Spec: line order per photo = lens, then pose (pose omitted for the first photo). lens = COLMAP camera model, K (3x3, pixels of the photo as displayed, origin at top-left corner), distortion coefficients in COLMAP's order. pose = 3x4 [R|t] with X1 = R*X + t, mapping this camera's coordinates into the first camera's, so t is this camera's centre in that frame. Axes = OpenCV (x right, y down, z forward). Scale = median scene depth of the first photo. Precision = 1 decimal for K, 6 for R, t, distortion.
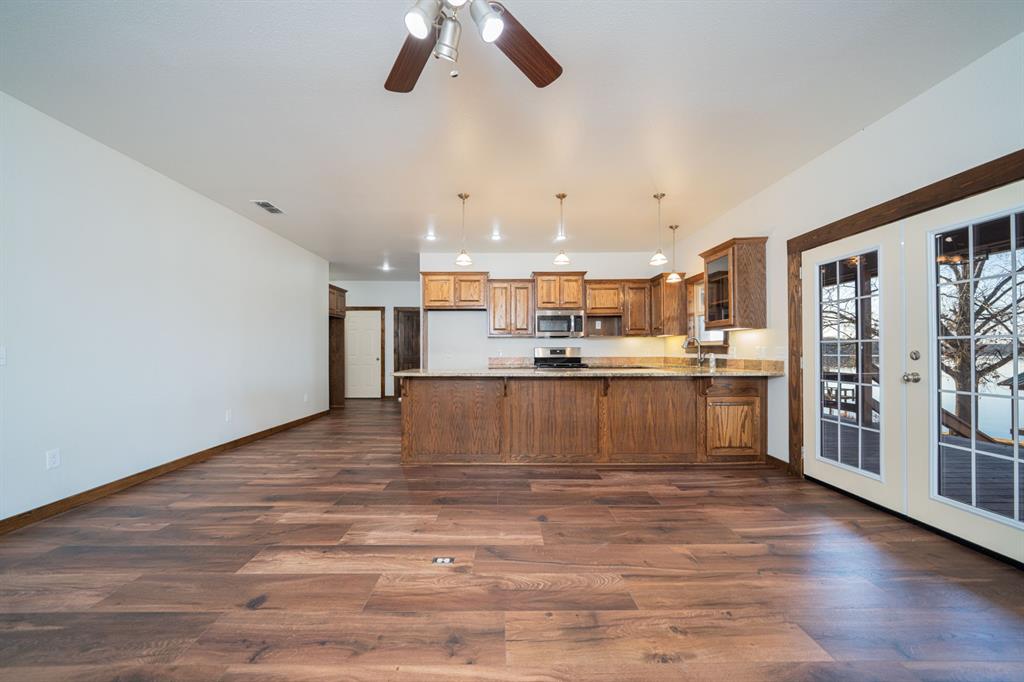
lens RADIAL K [[391.3, 0, 497.7], [0, 391.3, 346.9], [0, 0, 1]] dist [-0.007511, 0.000130]
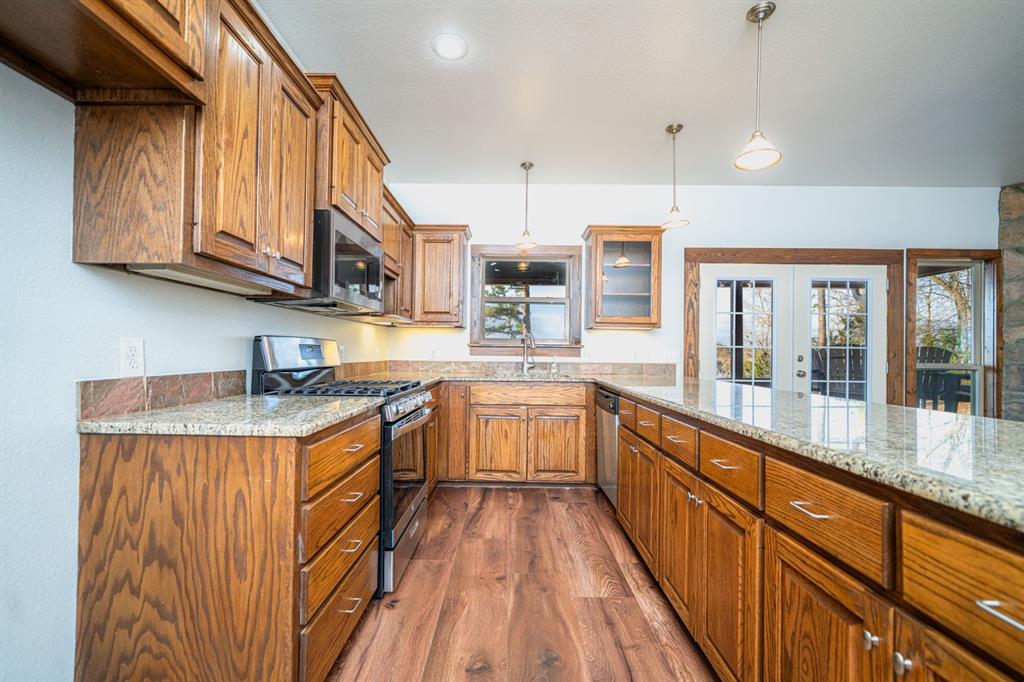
lens RADIAL K [[414.4, 0, 503.4], [0, 414.4, 348.9], [0, 0, 1]] dist [-0.004418, 0.002993]
pose [[0.016554, 0.012534, 0.999784, -0.339101], [-0.021913, 0.999686, -0.012170, 0.019020], [-0.999623, -0.021707, 0.016823, 1.361836]]
